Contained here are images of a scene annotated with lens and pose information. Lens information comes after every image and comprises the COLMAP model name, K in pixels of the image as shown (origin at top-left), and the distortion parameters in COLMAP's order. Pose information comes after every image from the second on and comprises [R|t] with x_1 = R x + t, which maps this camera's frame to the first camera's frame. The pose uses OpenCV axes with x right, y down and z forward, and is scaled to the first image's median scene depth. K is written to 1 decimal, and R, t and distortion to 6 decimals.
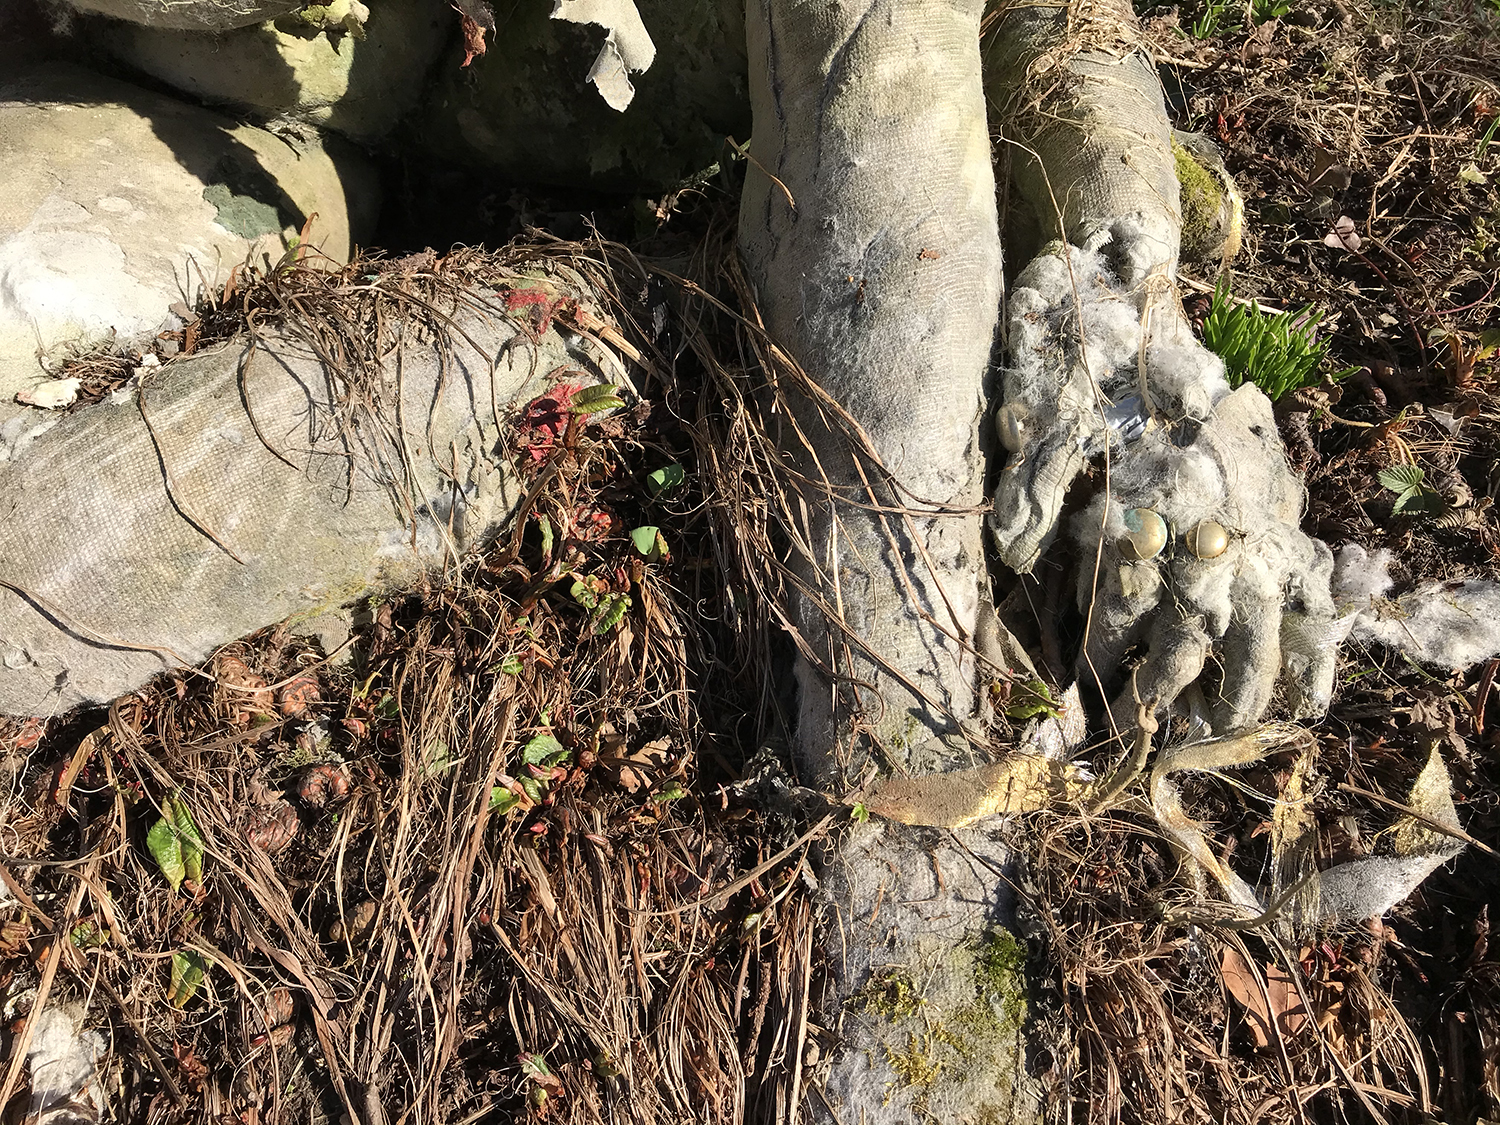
lens RADIAL K [[1211.9, 0, 750.0], [0, 1211.9, 562.5], [0, 0, 1]] dist [0.000178, -0.006992]
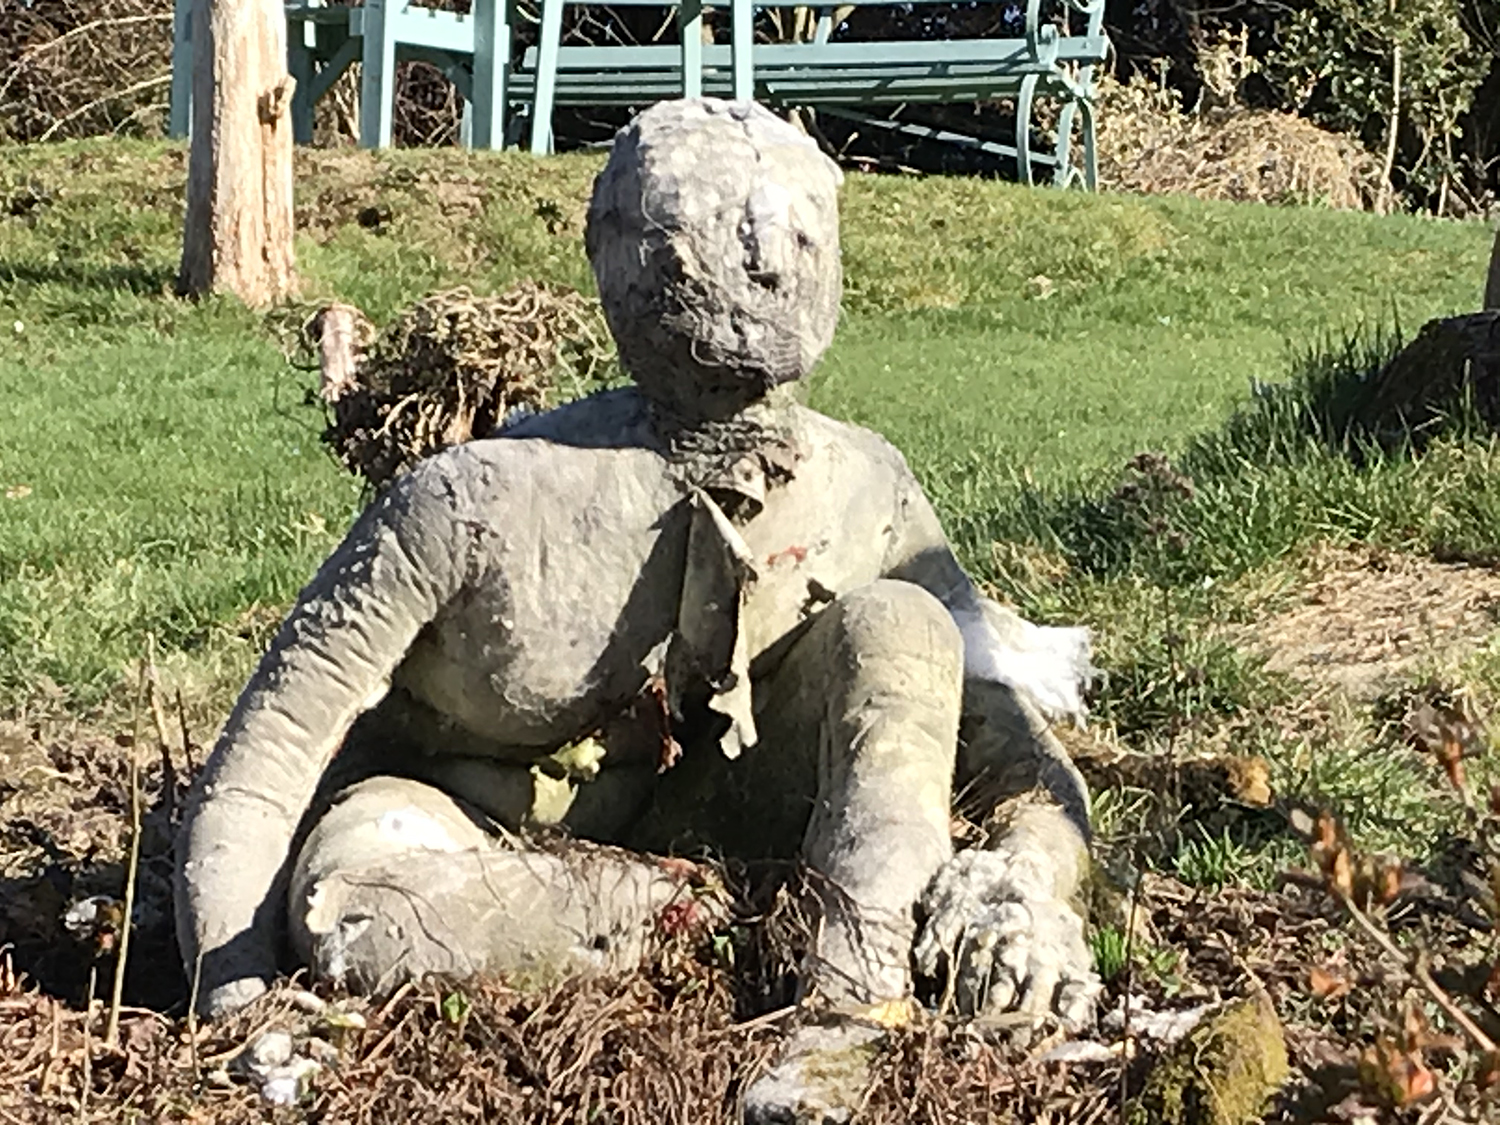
lens RADIAL K [[1211.9, 0, 750.0], [0, 1211.9, 562.5], [0, 0, 1]] dist [0.000178, -0.006992]
pose [[0.988403, 0.068162, -0.135694, 0.155801], [-0.140707, 0.747116, -0.649629, 0.708257], [0.057099, 0.661189, 0.748043, -0.709225]]
